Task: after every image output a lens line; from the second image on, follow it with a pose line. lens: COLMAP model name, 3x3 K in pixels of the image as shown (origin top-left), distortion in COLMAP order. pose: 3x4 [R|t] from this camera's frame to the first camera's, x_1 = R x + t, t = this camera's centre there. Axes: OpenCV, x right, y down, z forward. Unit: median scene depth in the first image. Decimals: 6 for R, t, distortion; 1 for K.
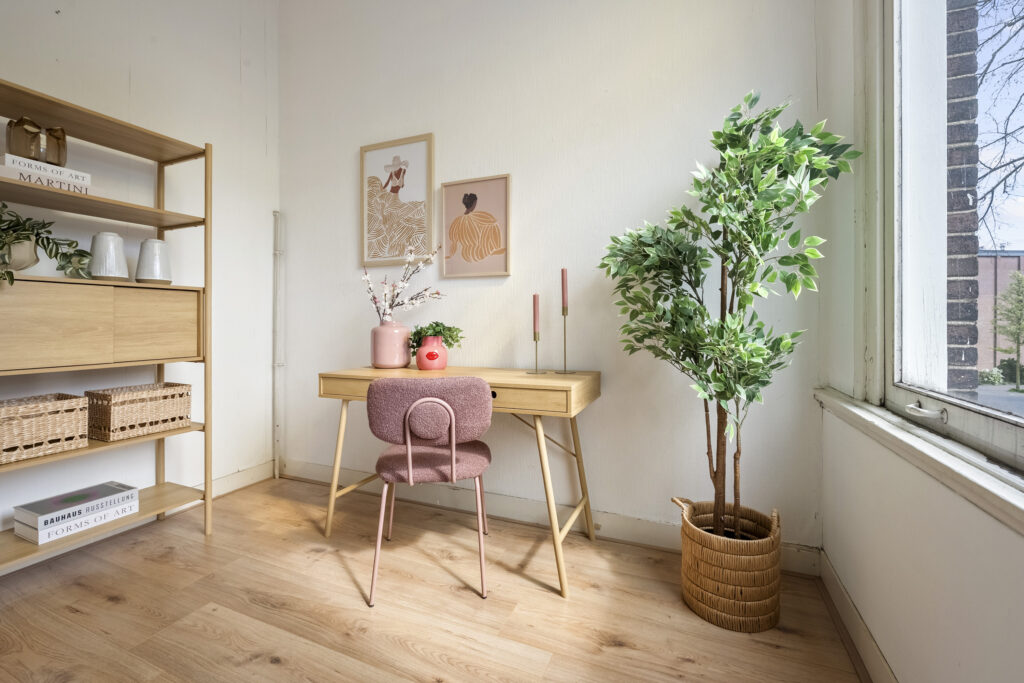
lens RADIAL K [[453.0, 0, 512.1], [0, 453.0, 305.2], [0, 0, 1]] dist [-0.008386, 0.000513]
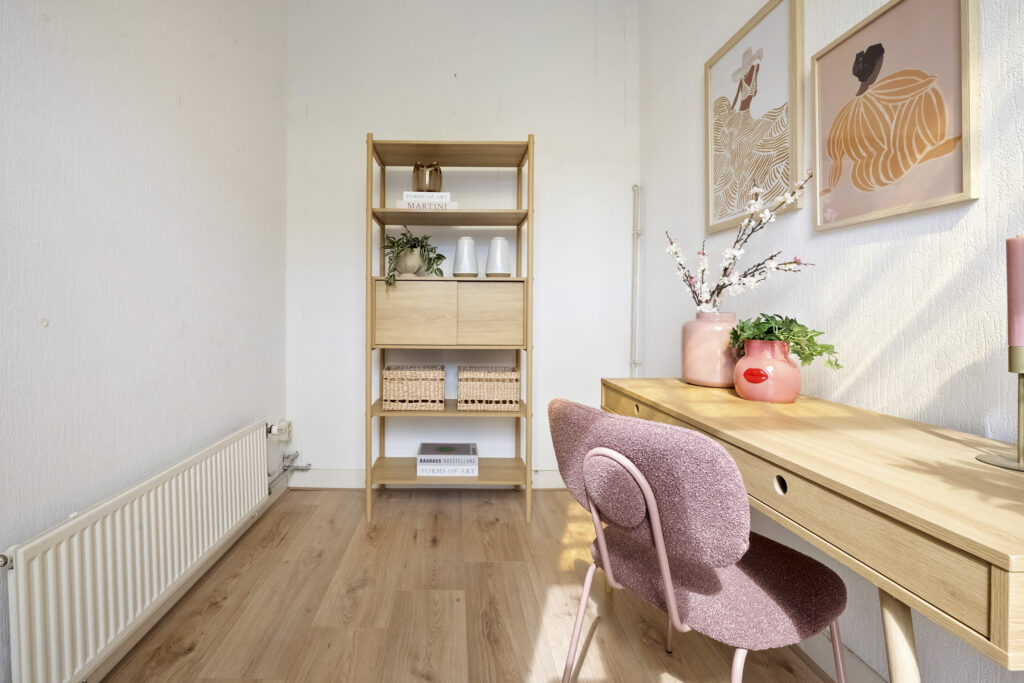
lens RADIAL K [[453.0, 0, 512.1], [0, 453.0, 305.2], [0, 0, 1]] dist [-0.008386, 0.000513]
pose [[0.392014, -0.007547, -0.919928, 0.217074], [0.024610, 0.999695, 0.002286, 0.017409], [0.919630, -0.023536, 0.392080, 0.512382]]
